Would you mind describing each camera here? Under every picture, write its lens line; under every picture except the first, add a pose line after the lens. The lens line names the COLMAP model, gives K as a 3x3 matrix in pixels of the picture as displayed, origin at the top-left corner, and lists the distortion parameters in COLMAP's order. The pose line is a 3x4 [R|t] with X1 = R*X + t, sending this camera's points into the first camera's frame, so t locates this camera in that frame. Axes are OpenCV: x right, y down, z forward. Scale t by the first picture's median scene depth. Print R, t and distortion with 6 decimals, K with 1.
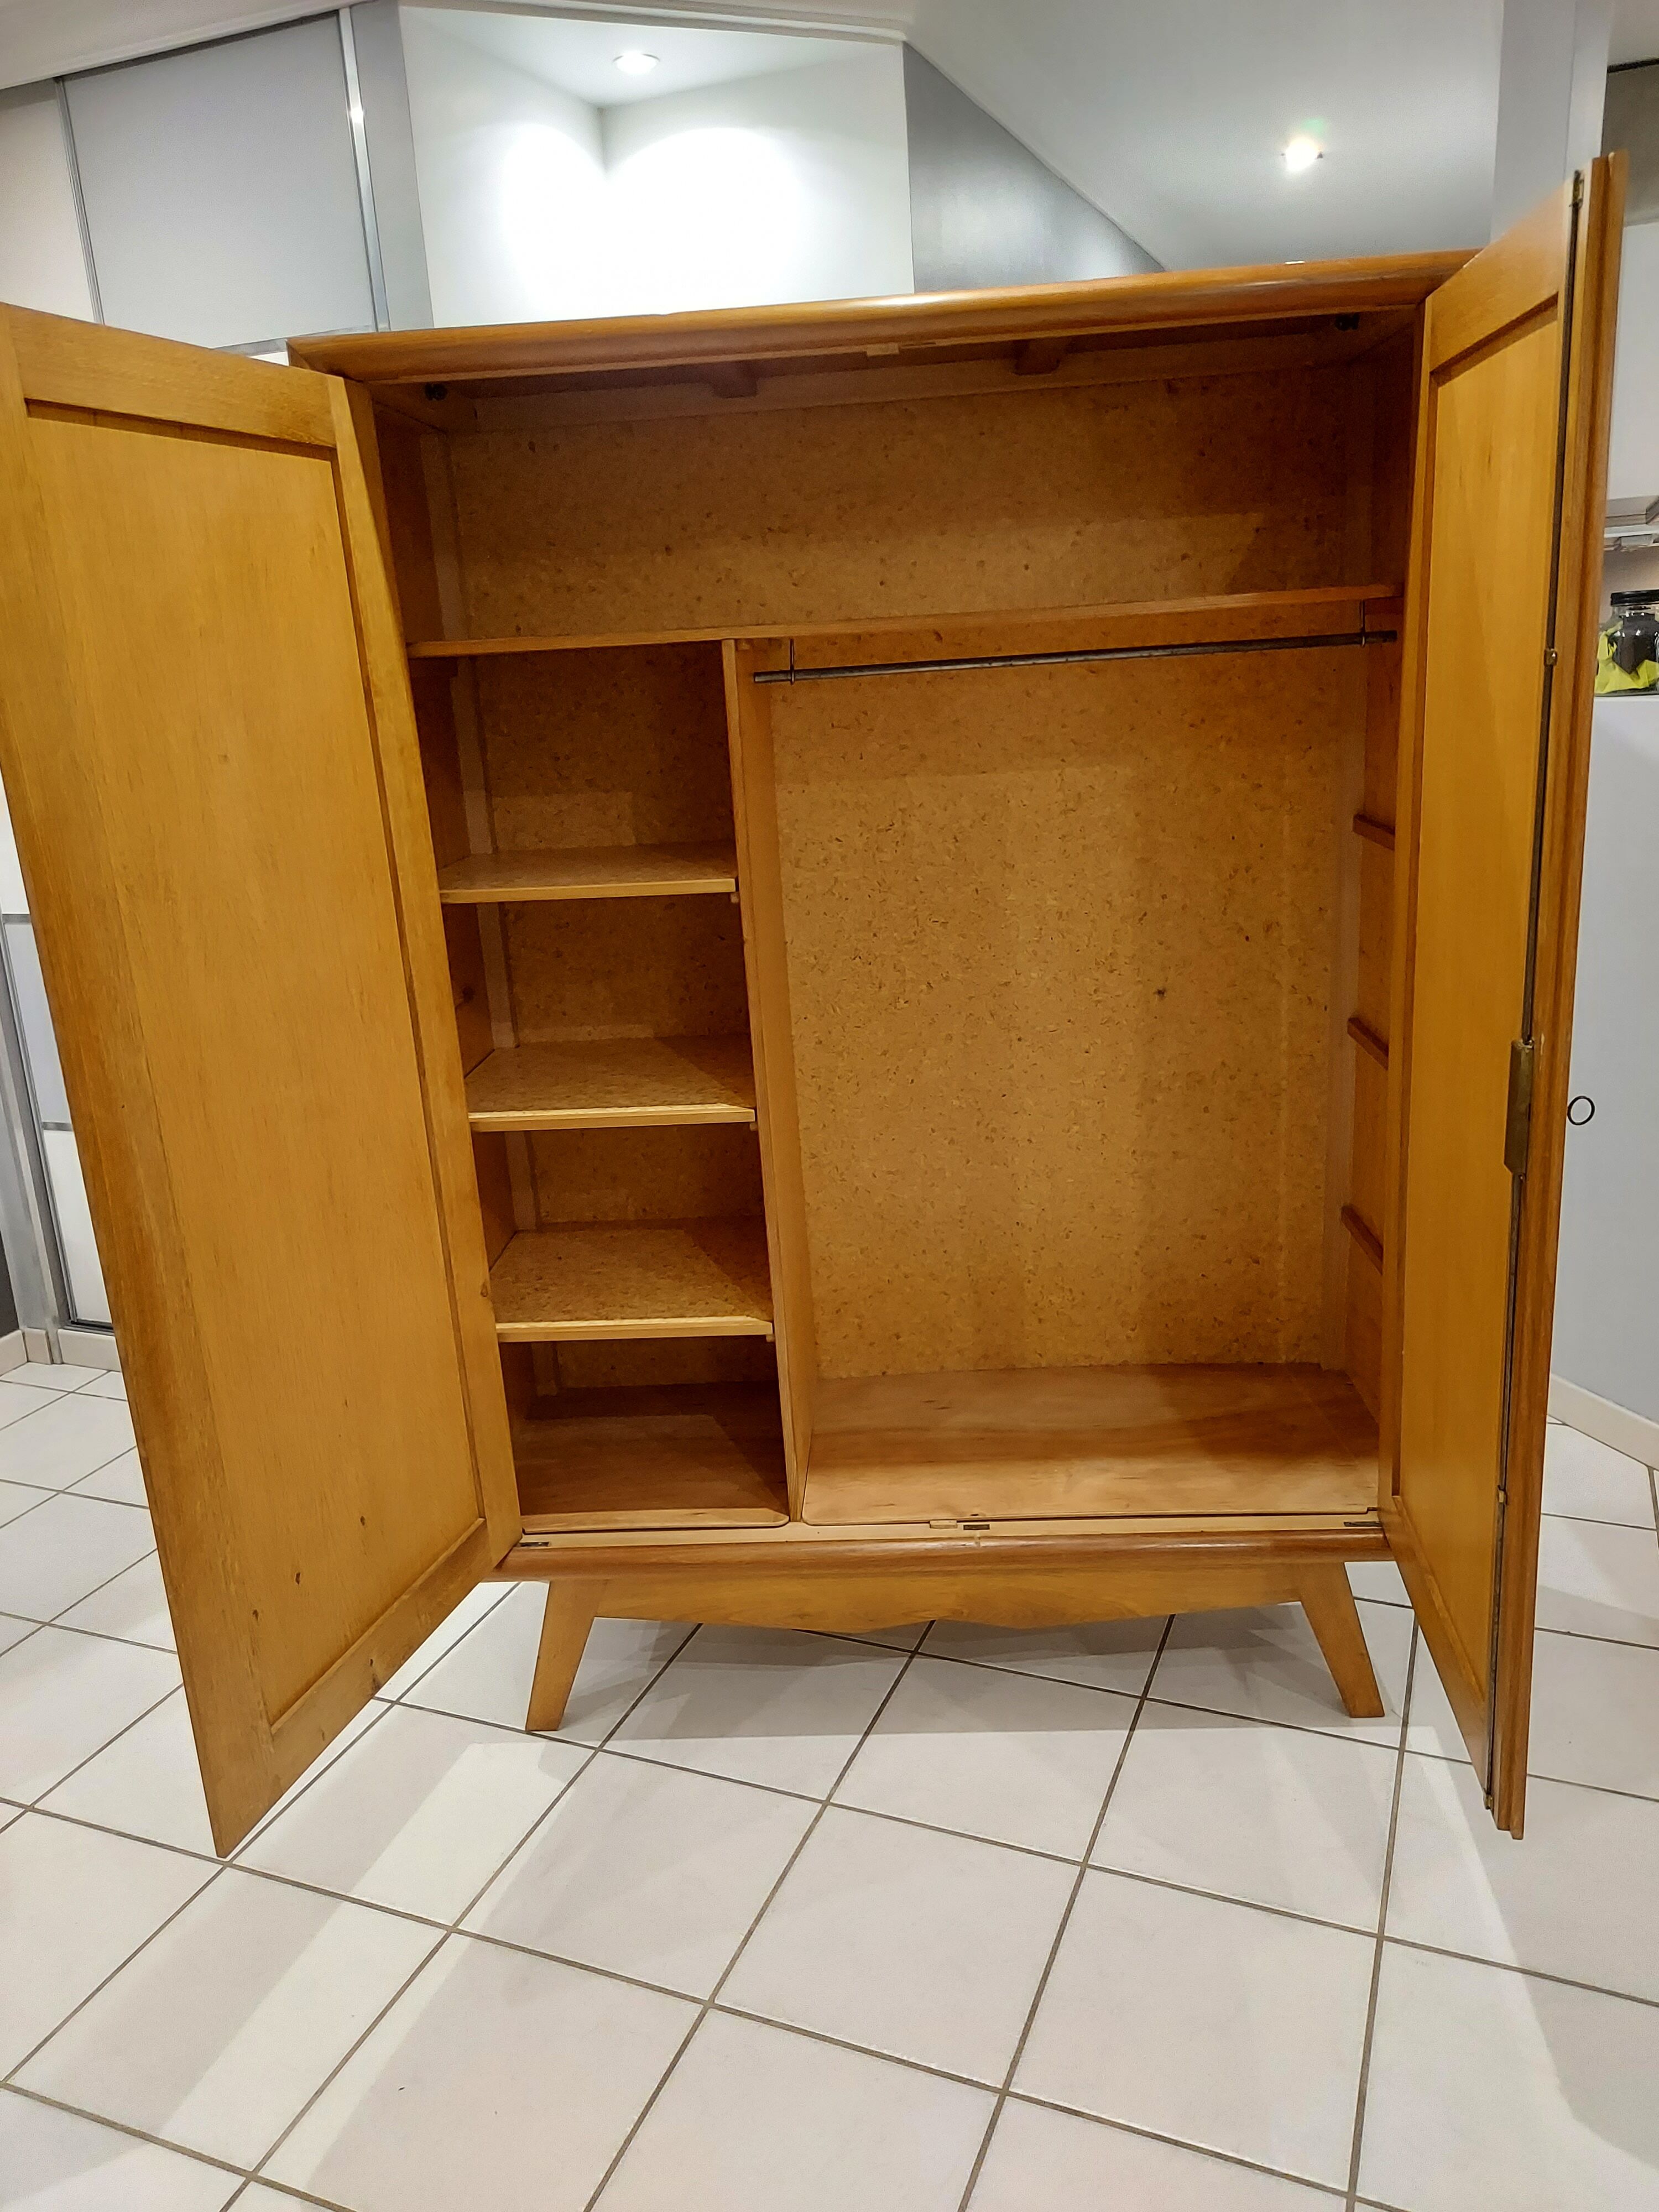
lens RADIAL K [[1616.6, 0, 817.4], [0, 1616.6, 1106.1], [0, 0, 1]] dist [0.054259, -0.049366]
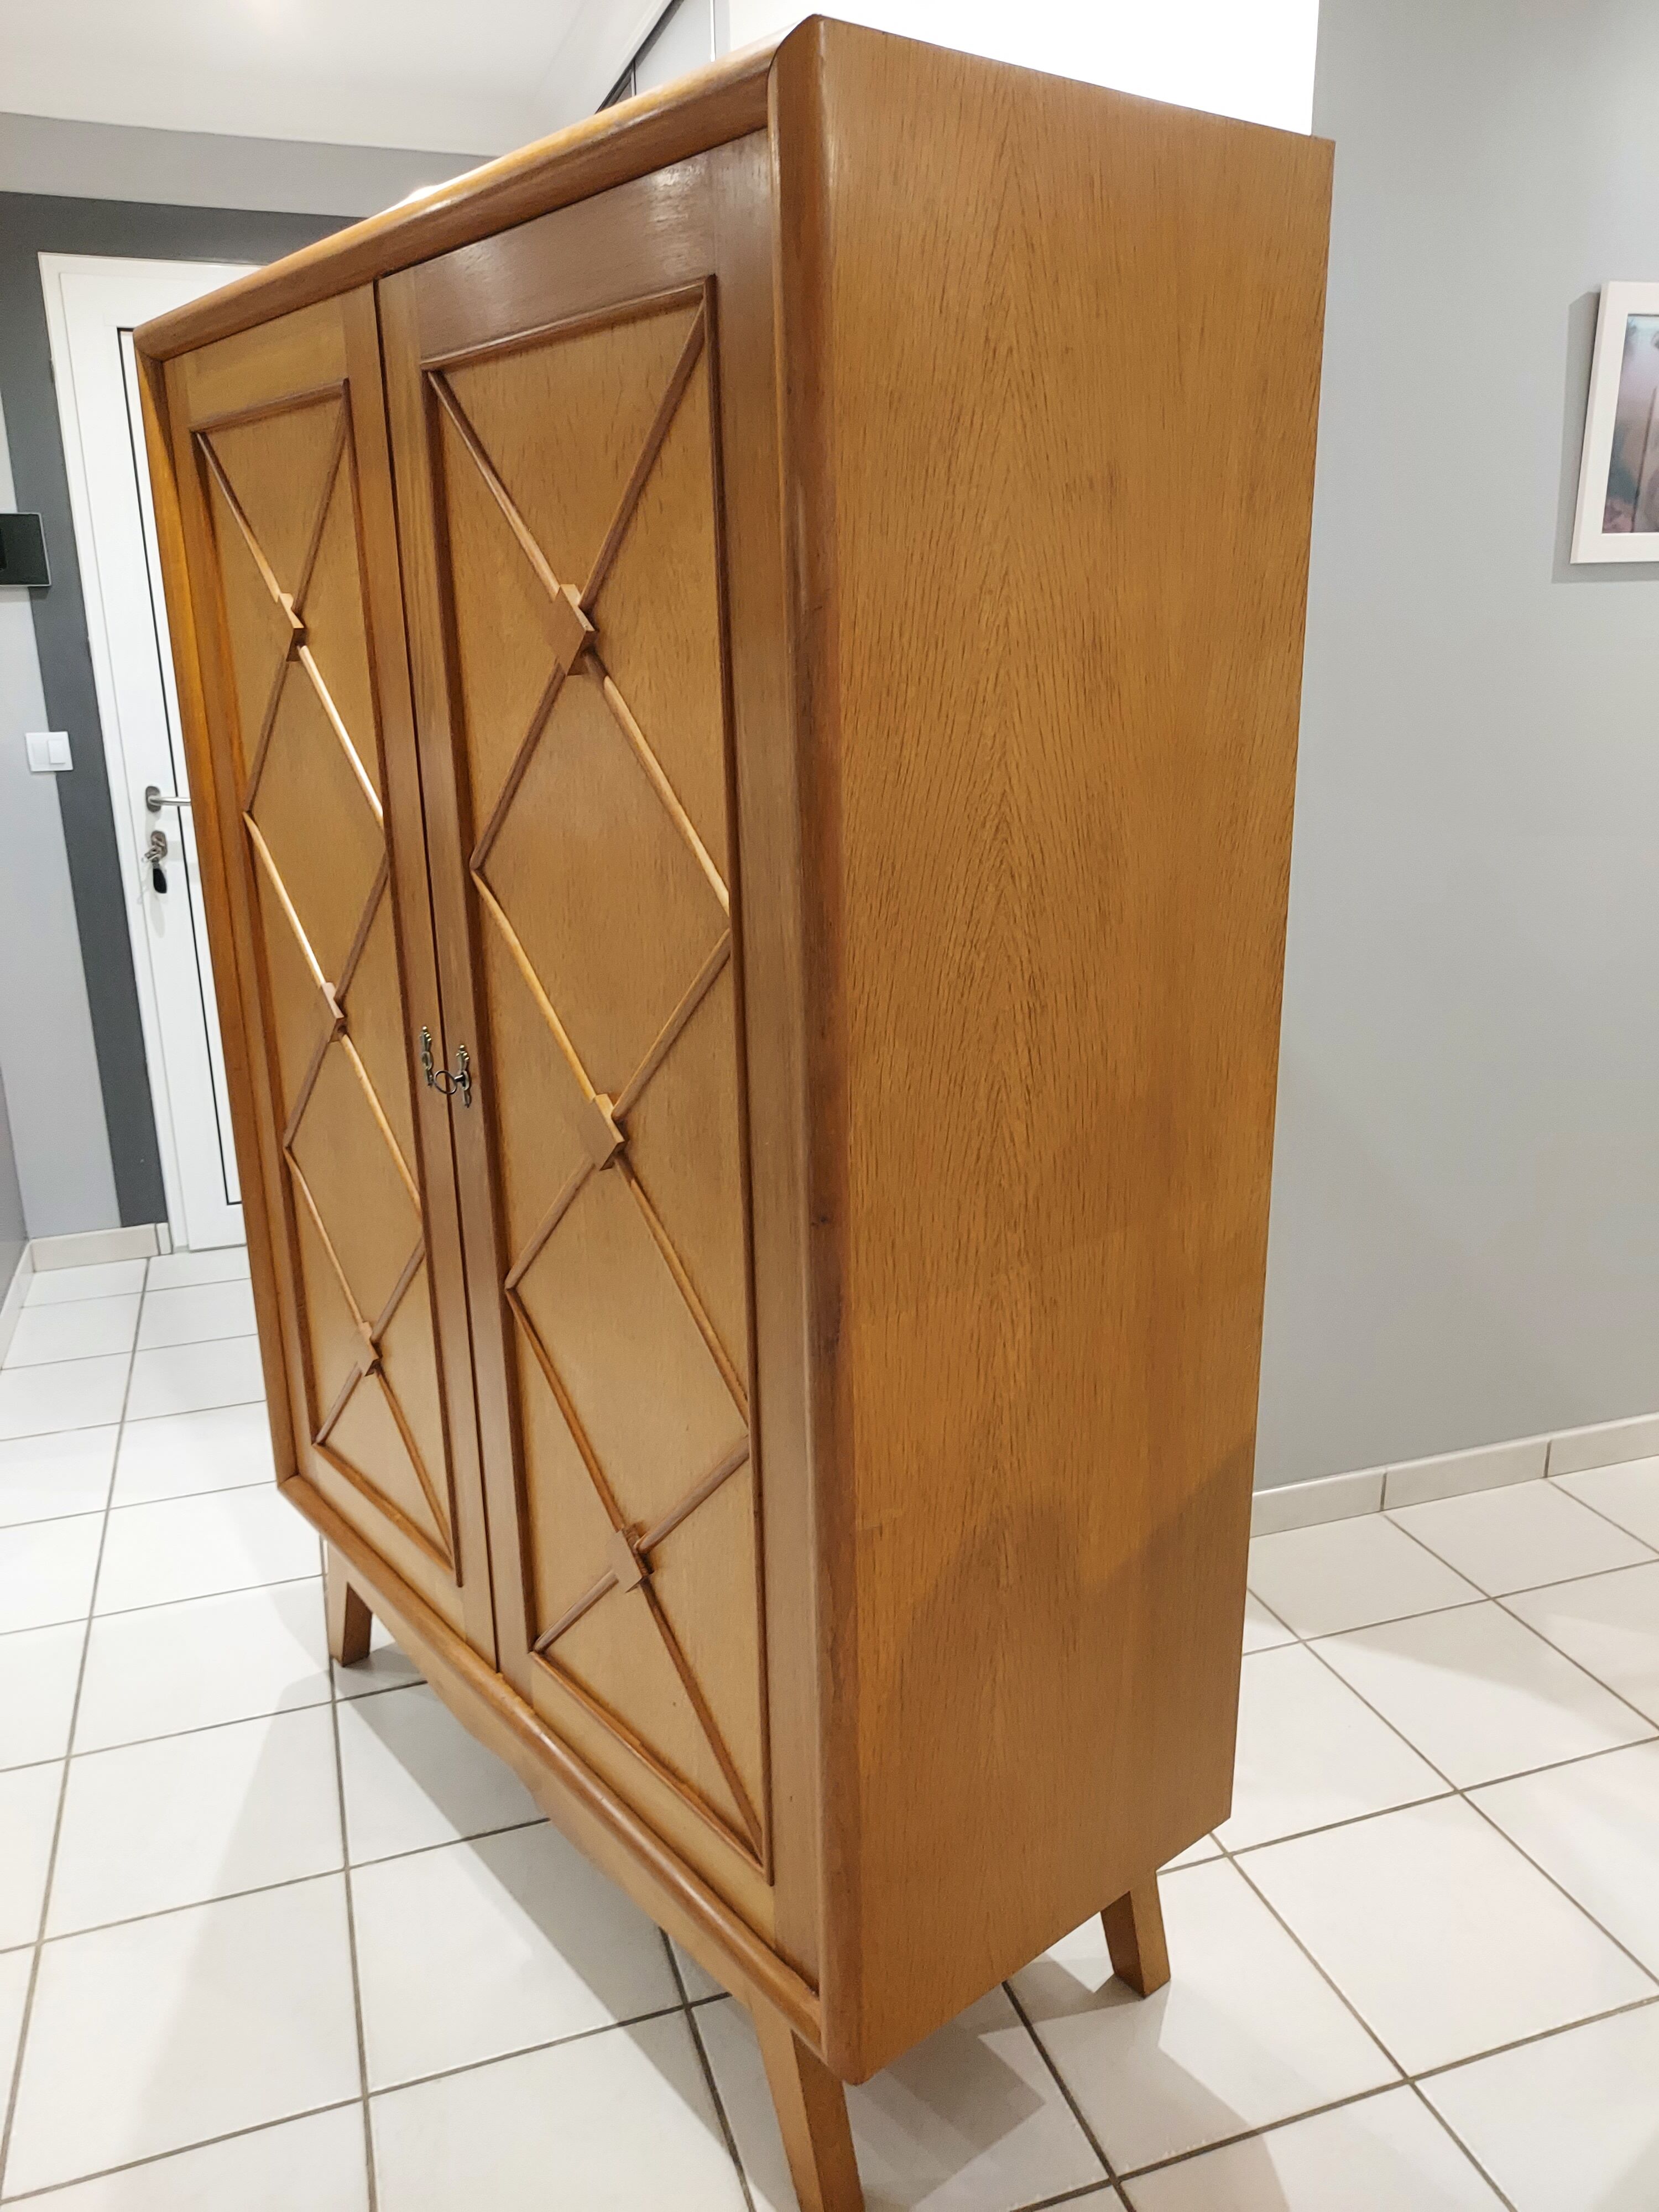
lens RADIAL K [[1616.6, 0, 817.4], [0, 1616.6, 1106.1], [0, 0, 1]] dist [0.054259, -0.049366]
pose [[0.665119, 0.259845, -0.700070, 0.703536], [-0.229695, 0.963242, 0.139299, -0.182916], [0.710533, 0.068152, 0.700355, 0.481816]]
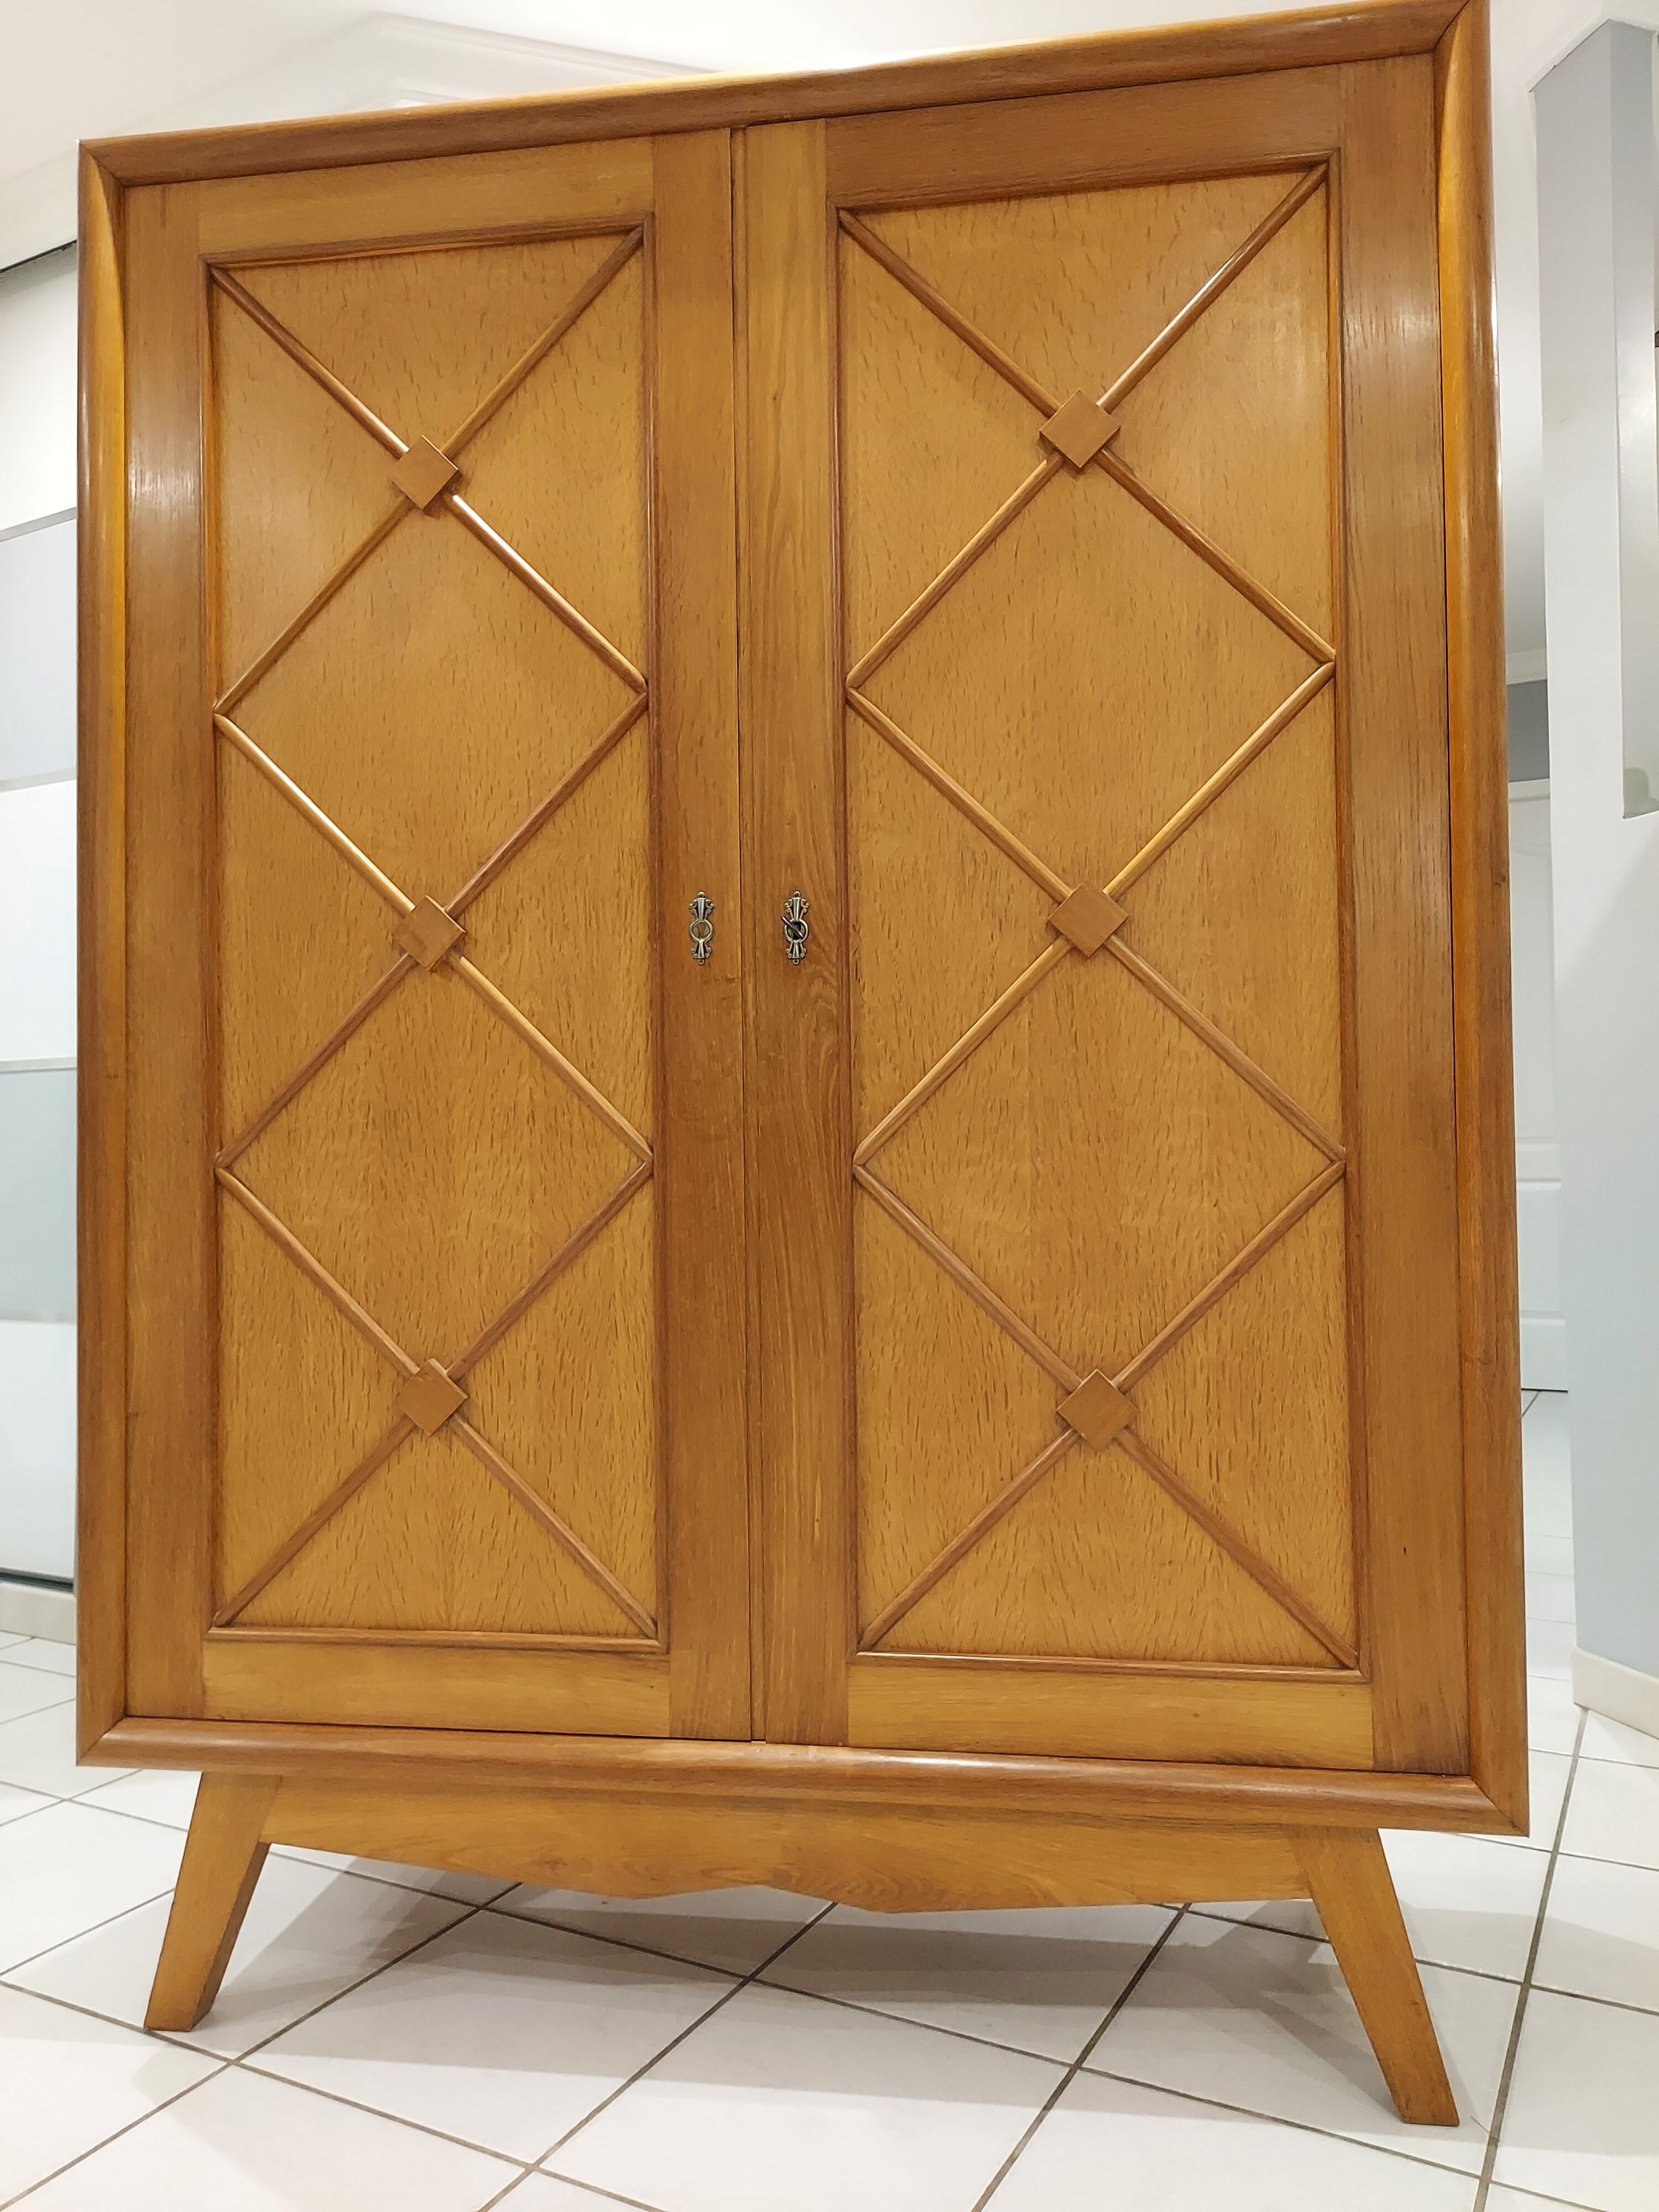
lens RADIAL K [[1616.6, 0, 817.4], [0, 1616.6, 1106.1], [0, 0, 1]] dist [0.054259, -0.049366]
pose [[0.993942, 0.046360, -0.099651, 0.151184], [-0.073497, 0.954499, -0.289017, 0.204195], [0.081718, 0.294590, 0.952123, 0.280495]]
